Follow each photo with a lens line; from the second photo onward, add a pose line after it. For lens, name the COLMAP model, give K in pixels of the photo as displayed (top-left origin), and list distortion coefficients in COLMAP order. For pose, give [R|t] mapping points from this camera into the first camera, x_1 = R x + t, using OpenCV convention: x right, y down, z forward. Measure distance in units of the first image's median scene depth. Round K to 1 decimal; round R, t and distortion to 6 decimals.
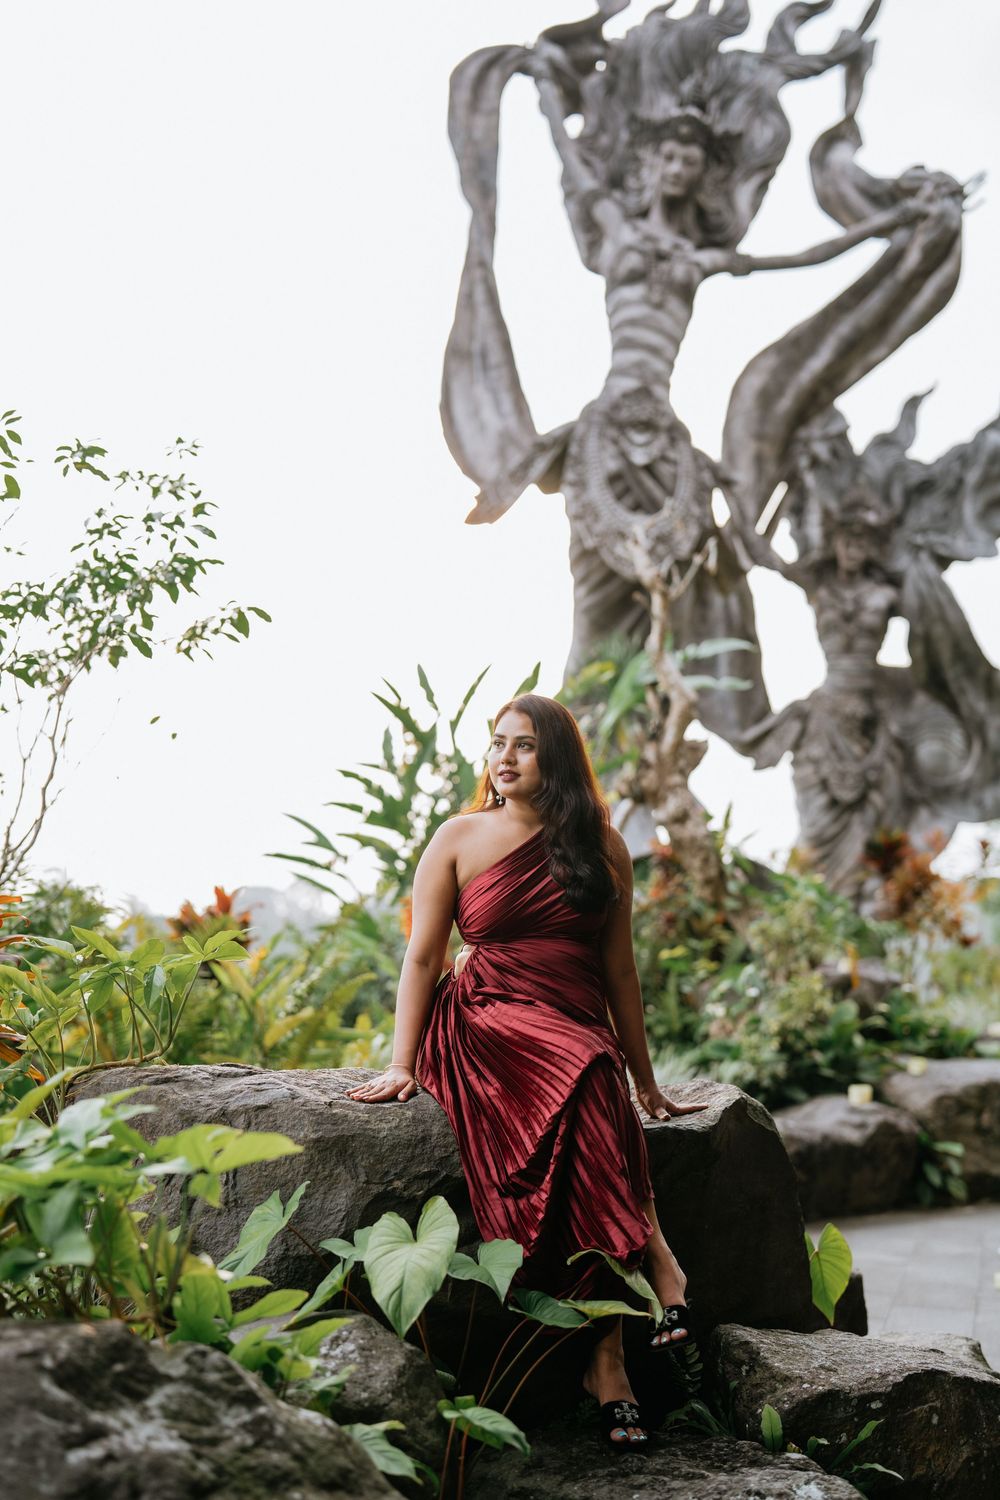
lens RADIAL K [[2078.2, 0, 500.0], [0, 2078.2, 750.0], [0, 0, 1]] dist [-0.185850, 1.190708]
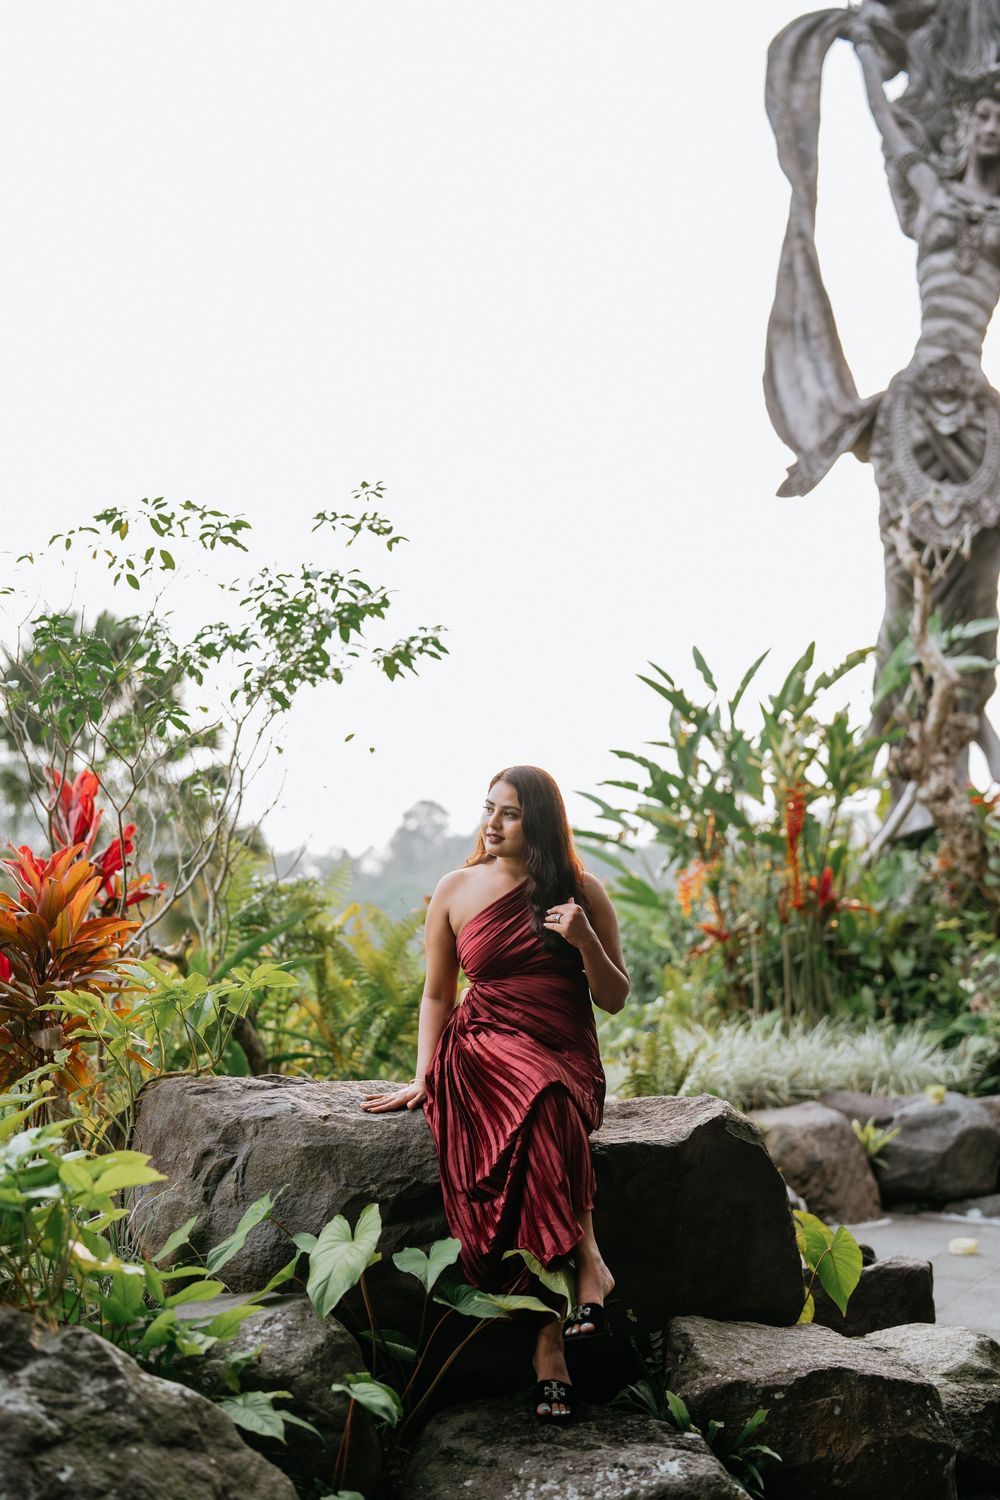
lens RADIAL K [[2078.2, 0, 500.0], [0, 2078.2, 750.0], [0, 0, 1]] dist [-0.185850, 1.190708]
pose [[0.977689, -0.003158, -0.210033, 0.087484], [0.010269, 0.999410, 0.032776, -0.025584], [0.209806, -0.034201, 0.977145, -0.044030]]
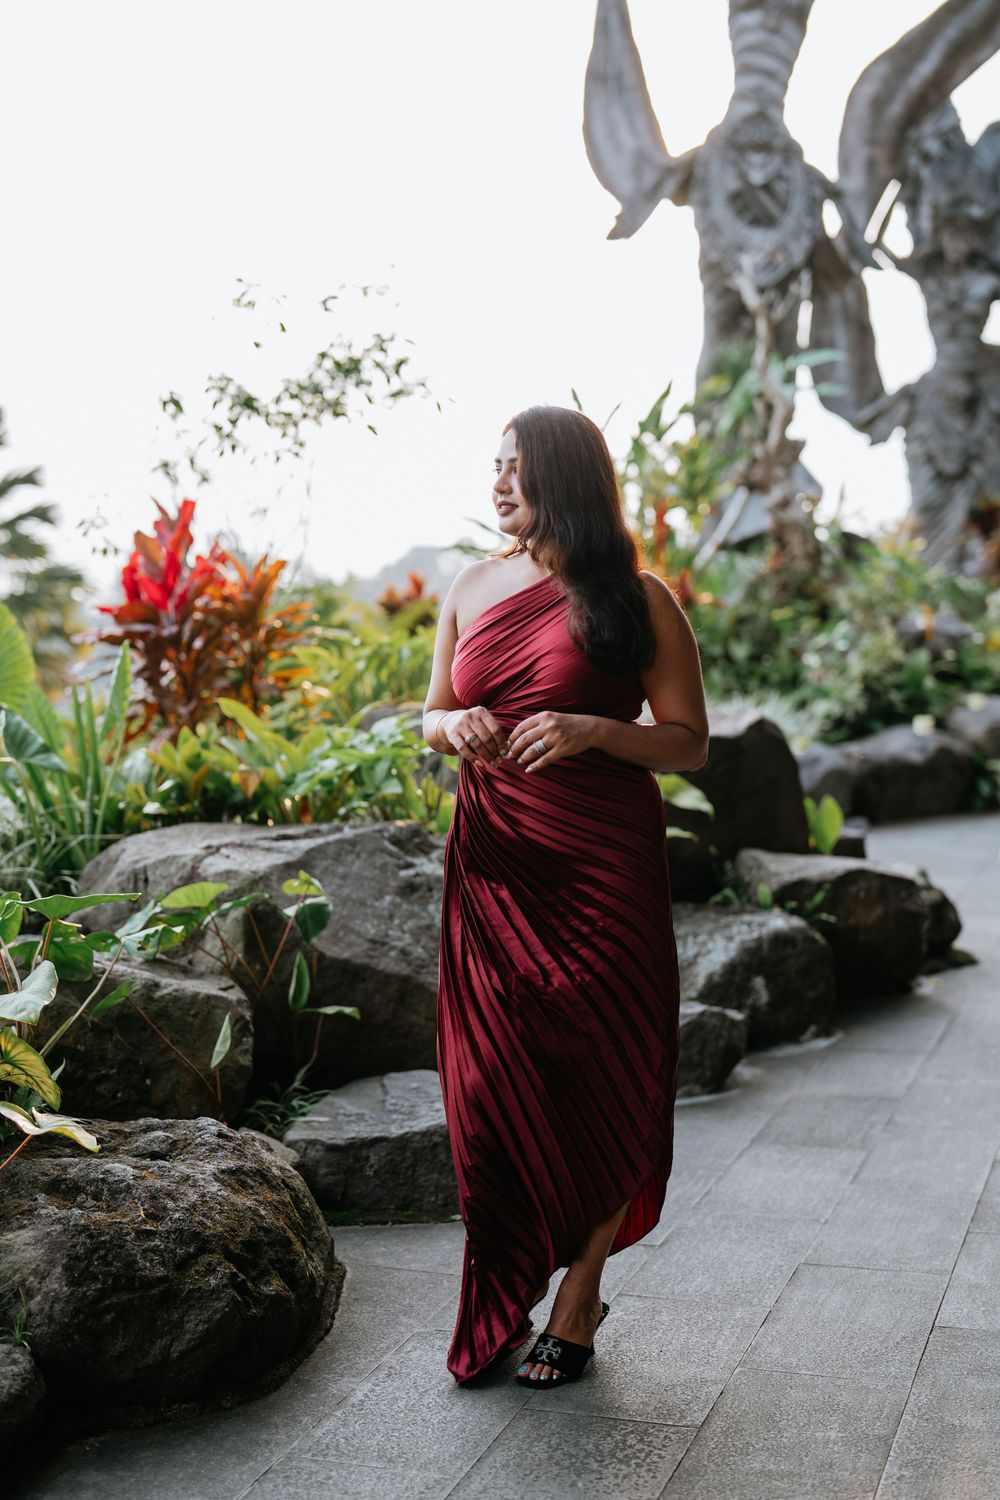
lens RADIAL K [[2078.2, 0, 500.0], [0, 2078.2, 750.0], [0, 0, 1]] dist [-0.185850, 1.190708]
pose [[0.996468, -0.021123, -0.081278, 0.016412], [0.034310, 0.985789, 0.164444, -0.030187], [0.076649, -0.166652, 0.983032, -0.231671]]
